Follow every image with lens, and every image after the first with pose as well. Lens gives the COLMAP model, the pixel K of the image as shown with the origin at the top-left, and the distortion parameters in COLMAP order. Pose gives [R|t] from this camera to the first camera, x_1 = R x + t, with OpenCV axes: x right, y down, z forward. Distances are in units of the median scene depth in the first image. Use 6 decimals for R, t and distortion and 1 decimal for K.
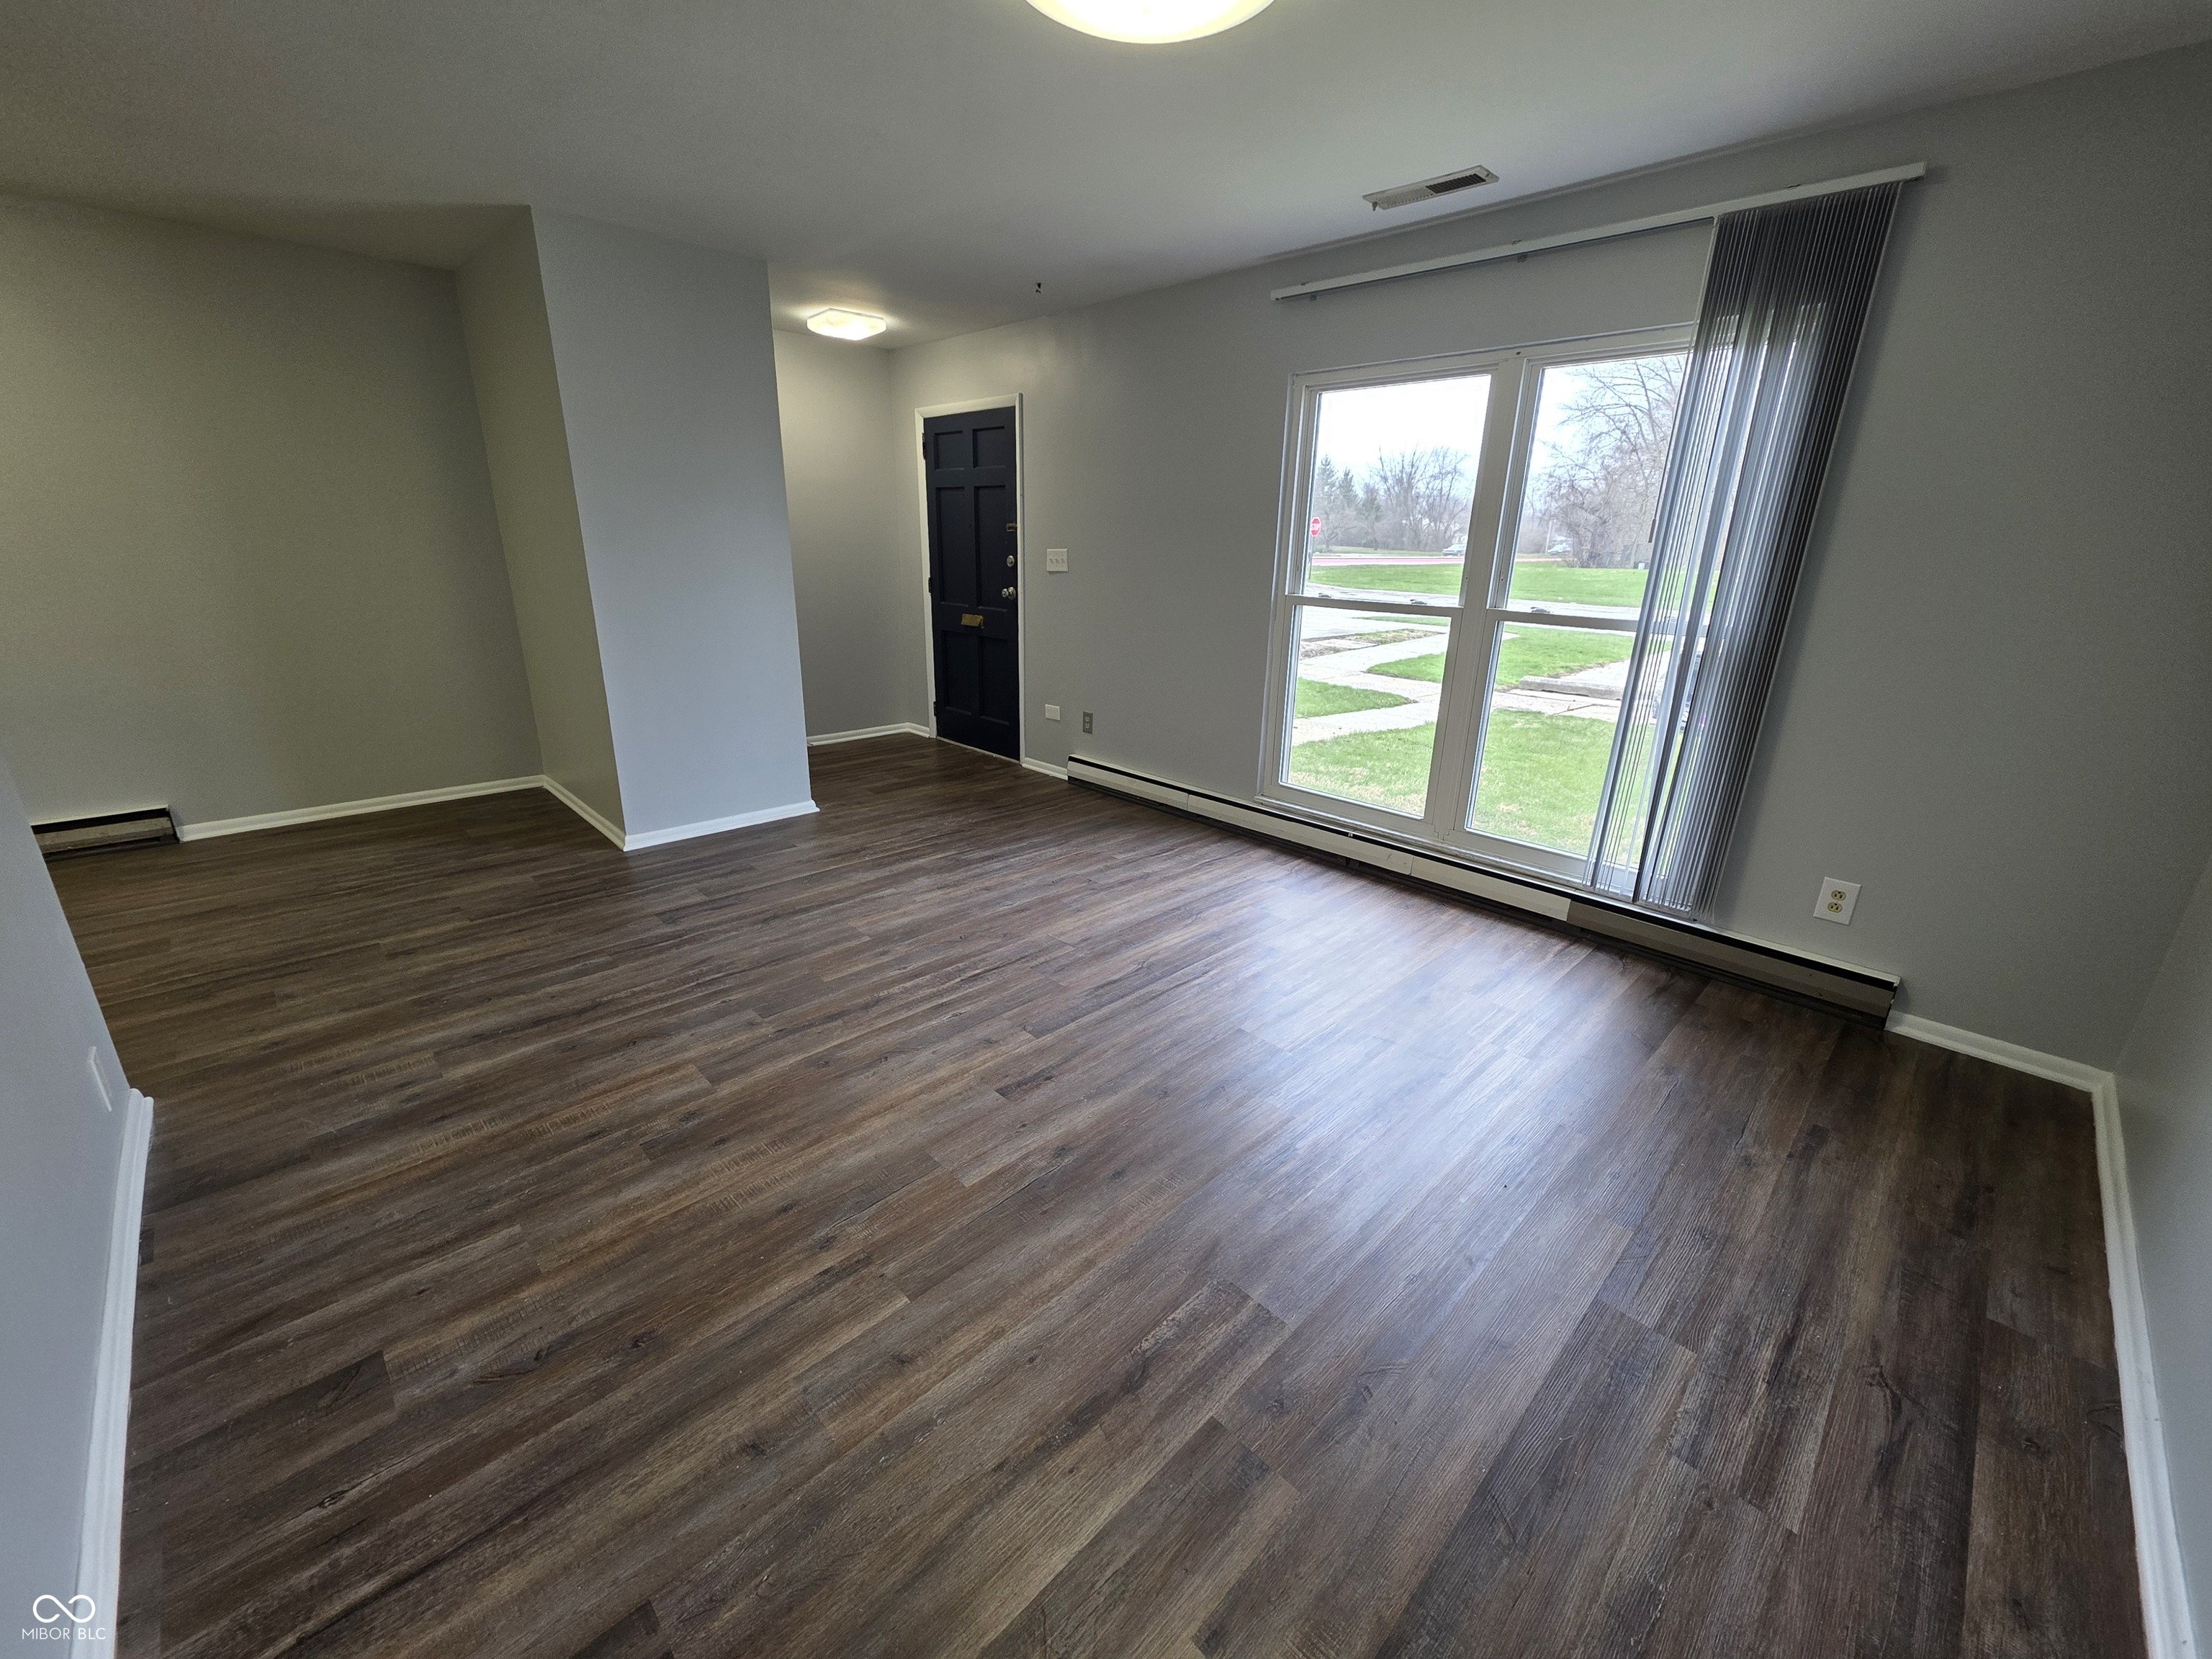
lens RADIAL K [[886.5, 0, 1110.2], [0, 886.5, 824.5], [0, 0, 1]] dist [0.000305, -0.000542]
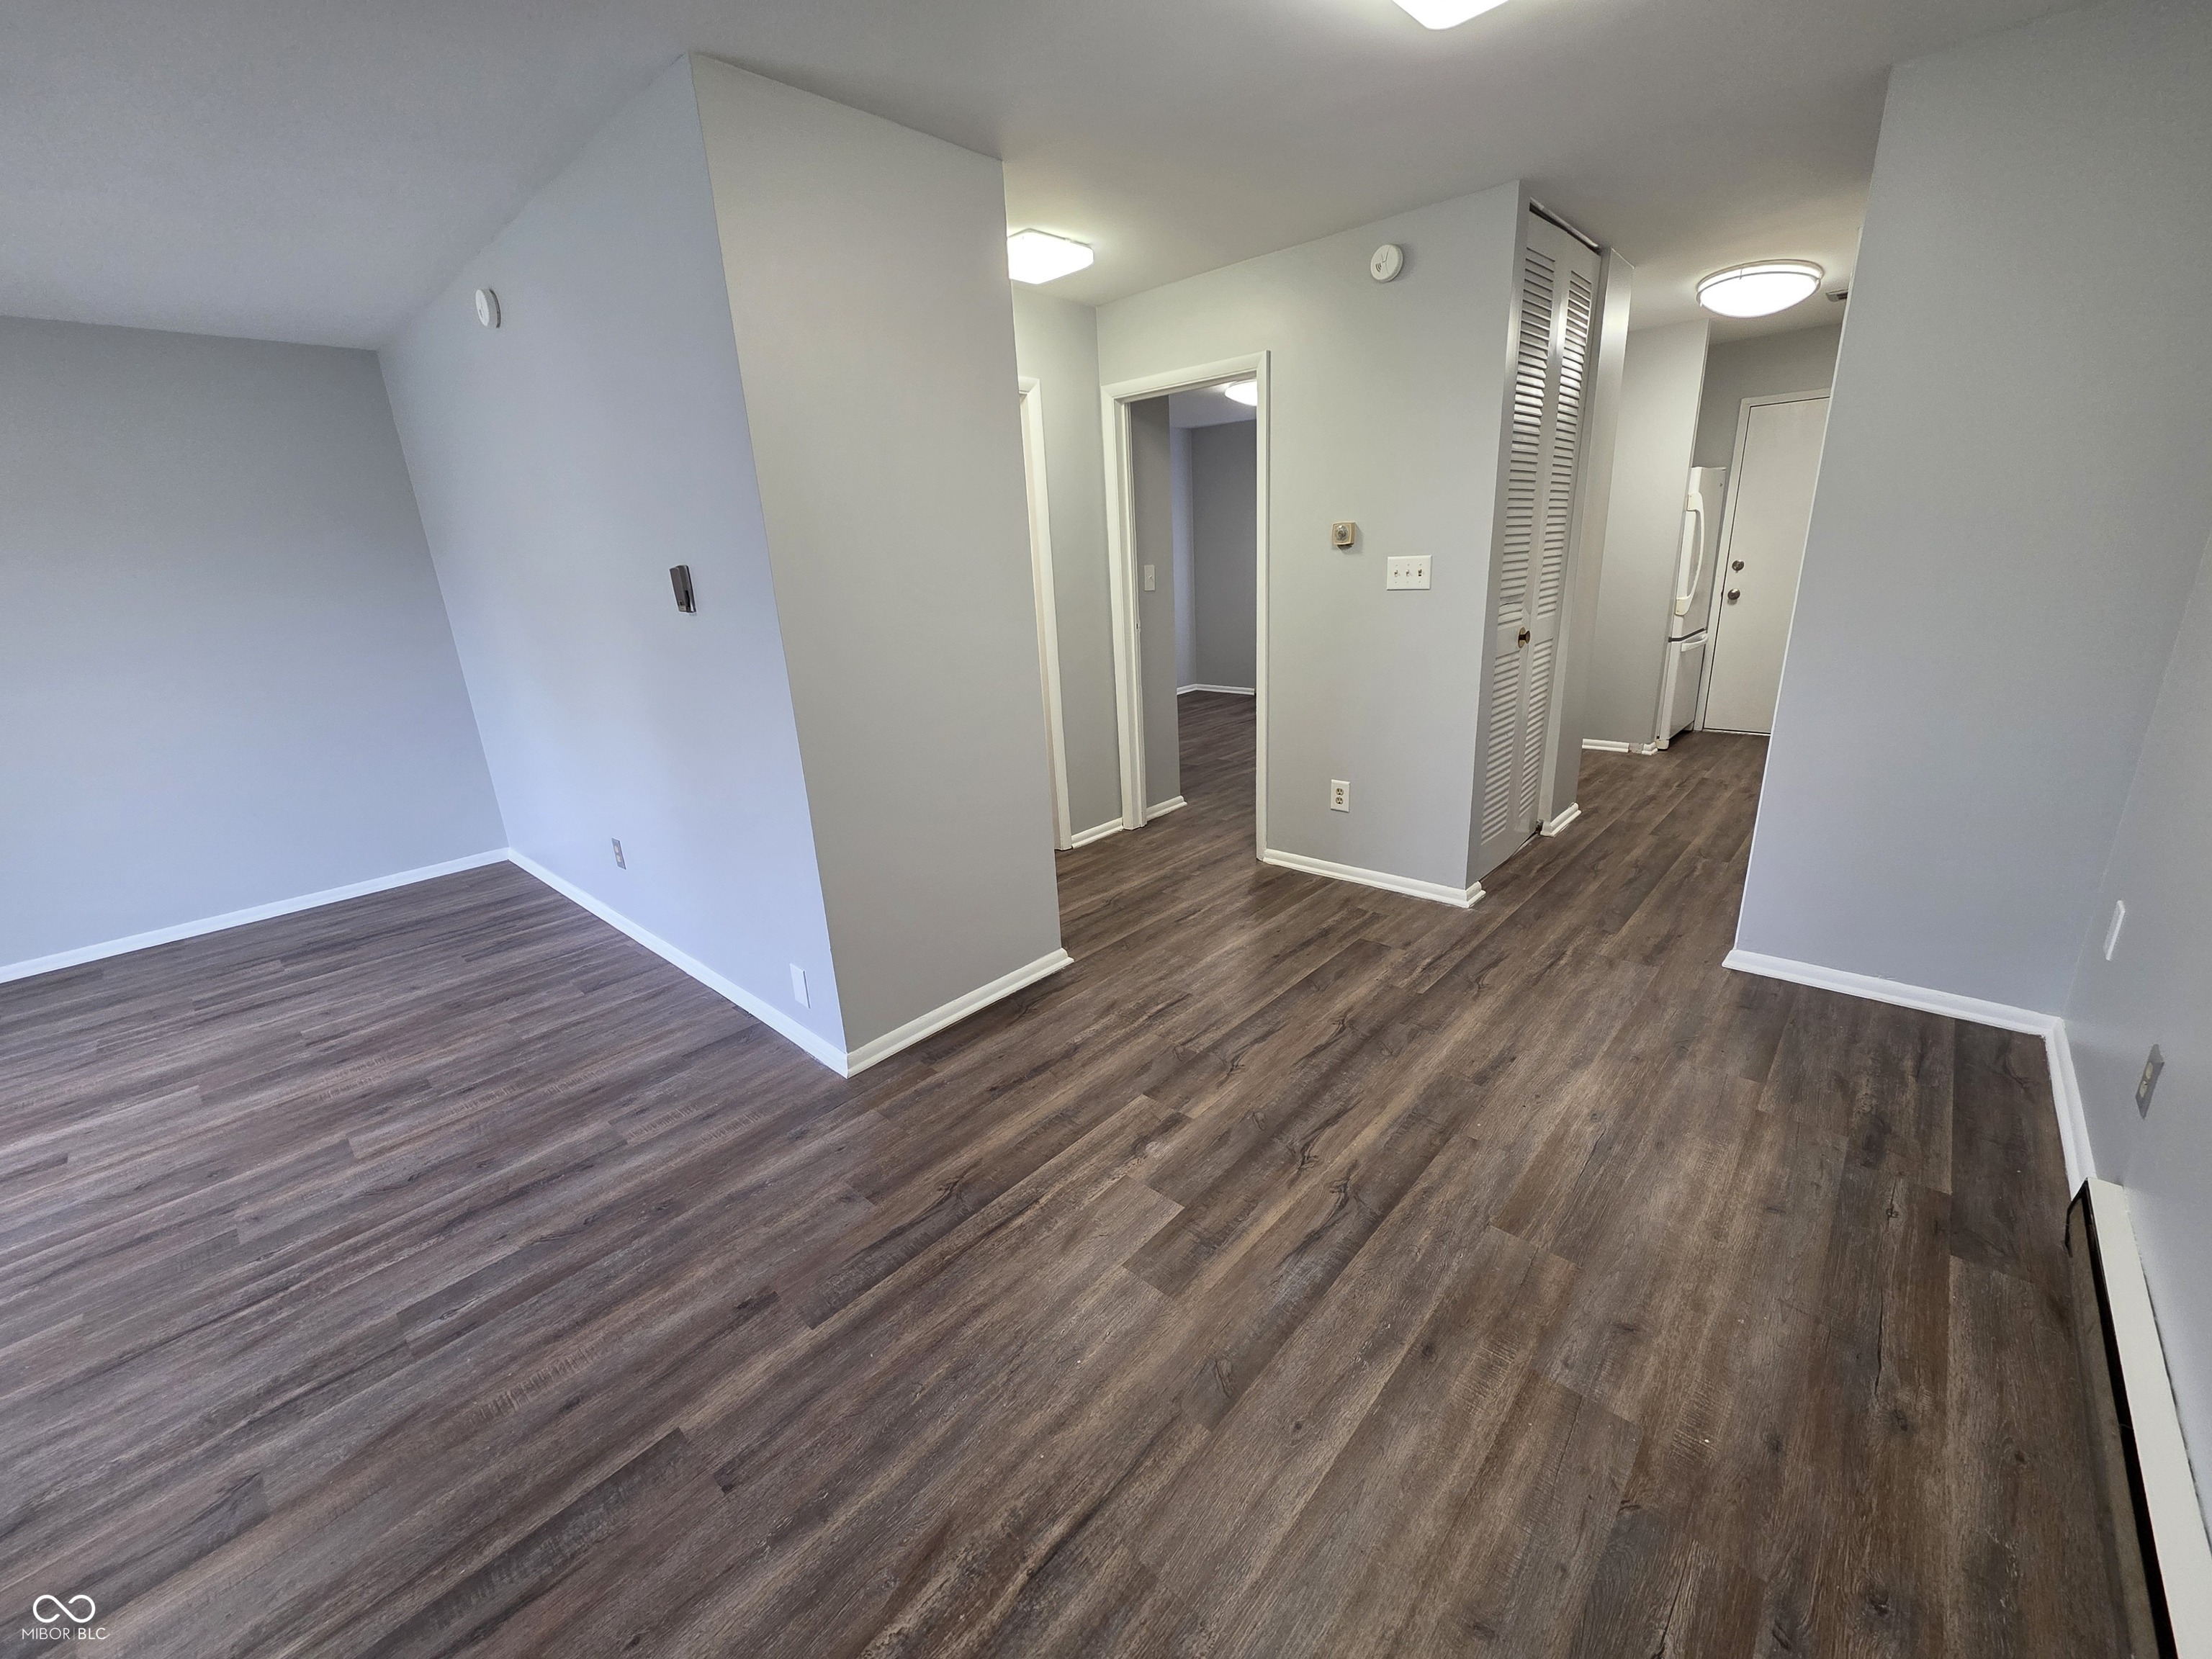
lens RADIAL K [[886.5, 0, 1114.6], [0, 886.5, 827.0], [0, 0, 1]] dist [0.000305, -0.000542]
pose [[-0.998147, 0.041212, -0.044777, -1.146030], [0.007951, 0.817796, 0.575454, -0.524443], [0.060334, 0.574031, -0.816608, 1.470737]]
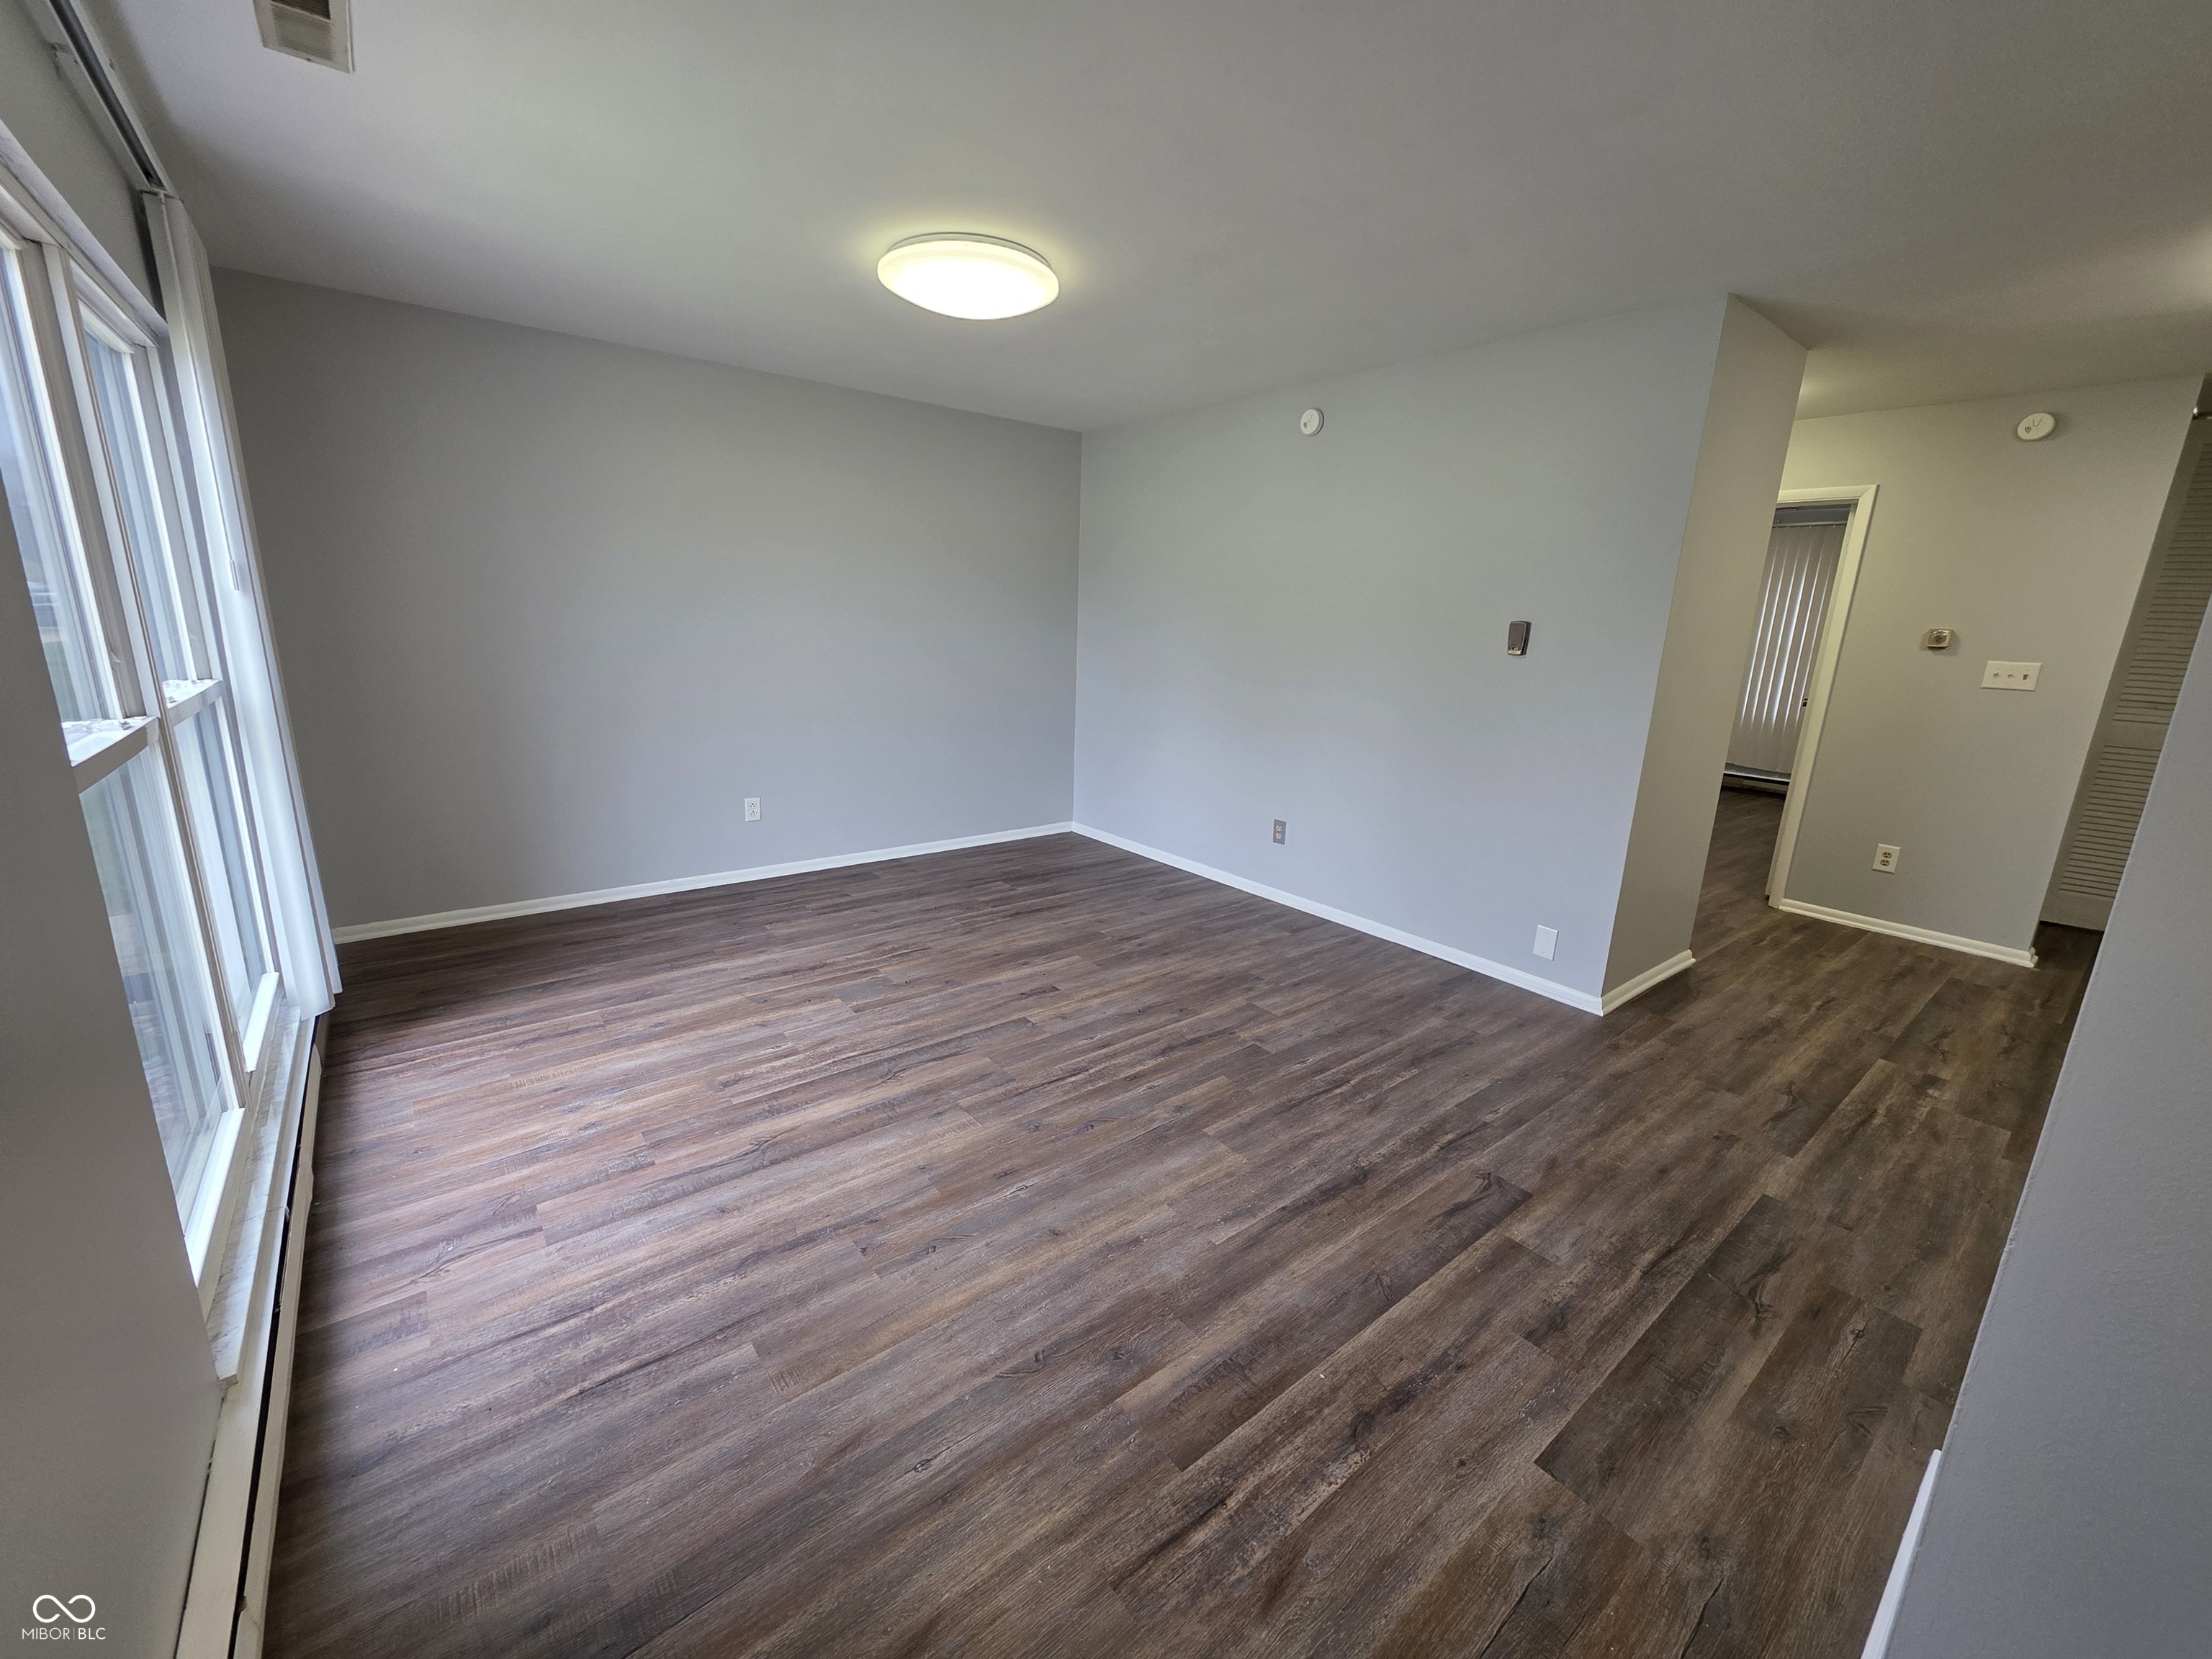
lens RADIAL K [[886.5, 0, 1107.1], [0, 886.5, 827.4], [0, 0, 1]] dist [0.000305, -0.000542]
pose [[-0.992901, -0.081584, 0.086552, -0.272948], [-0.024409, 0.851959, 0.523039, -0.616452], [-0.116411, 0.517213, -0.847903, 1.832934]]
